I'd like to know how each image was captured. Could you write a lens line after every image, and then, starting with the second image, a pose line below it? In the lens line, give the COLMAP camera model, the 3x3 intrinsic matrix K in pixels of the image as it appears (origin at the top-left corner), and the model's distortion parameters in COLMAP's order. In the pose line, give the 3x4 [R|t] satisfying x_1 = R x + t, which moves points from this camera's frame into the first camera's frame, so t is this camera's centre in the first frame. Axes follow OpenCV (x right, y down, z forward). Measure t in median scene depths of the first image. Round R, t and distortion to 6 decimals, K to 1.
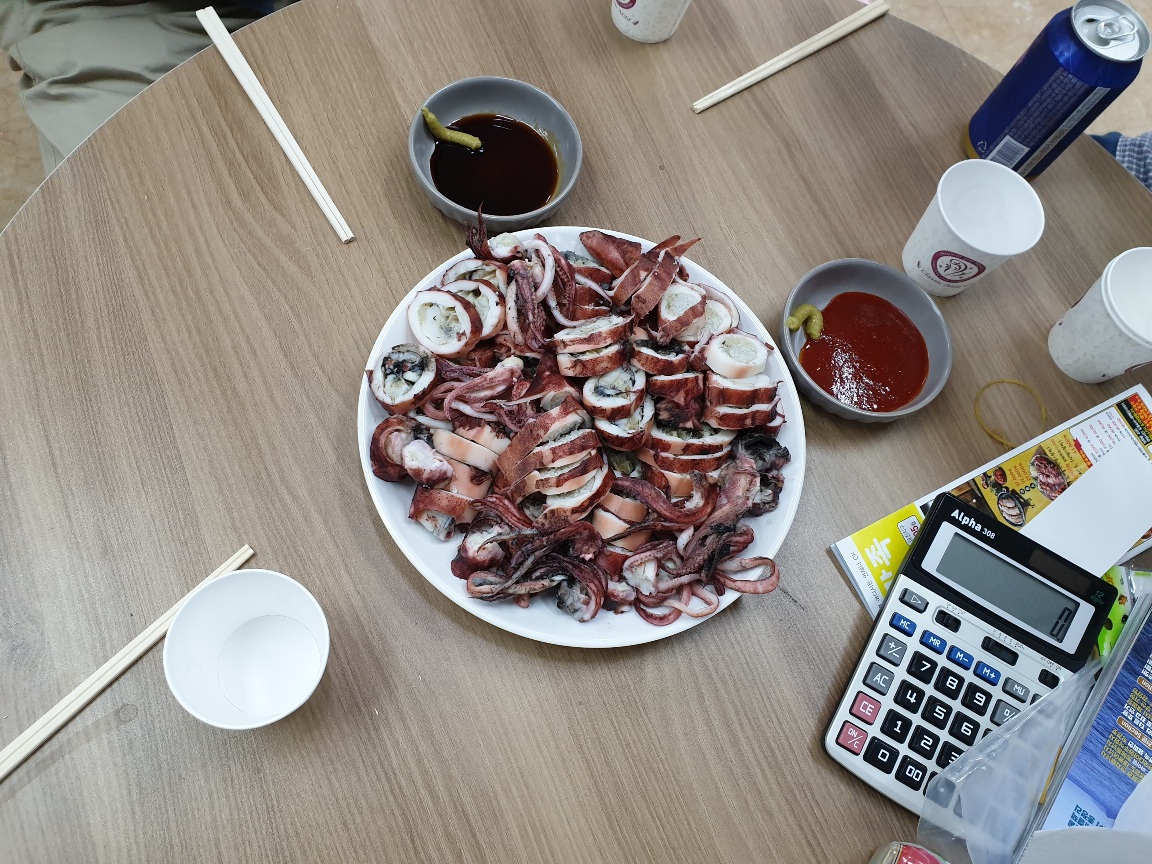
lens RADIAL K [[983.5, 0, 576.0], [0, 983.5, 432.0], [0, 0, 1]] dist [-0.075233, -0.001644]
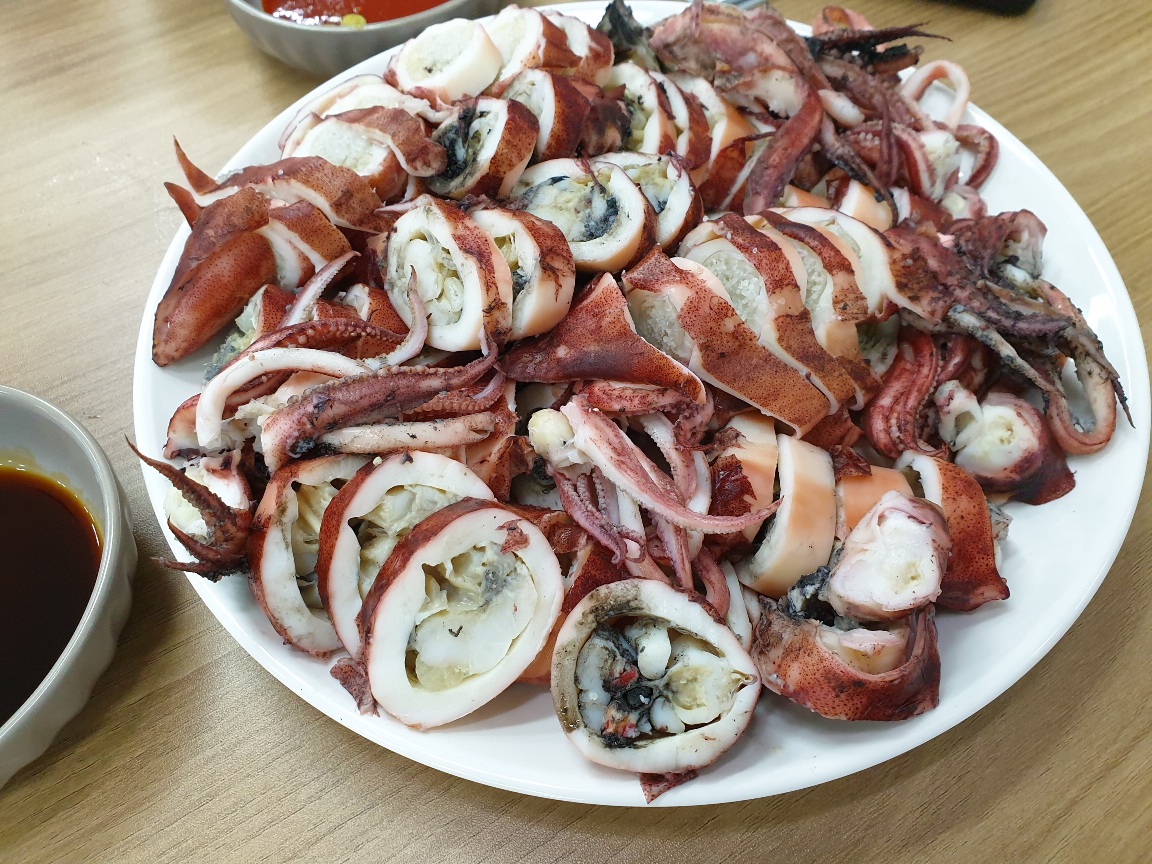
lens RADIAL K [[983.5, 0, 576.0], [0, 983.5, 432.0], [0, 0, 1]] dist [-0.075233, -0.001644]
pose [[-0.145931, -0.906019, 0.397283, -0.227026], [0.921132, 0.022044, 0.388625, -0.215905], [-0.360859, 0.422663, 0.831346, 0.671274]]
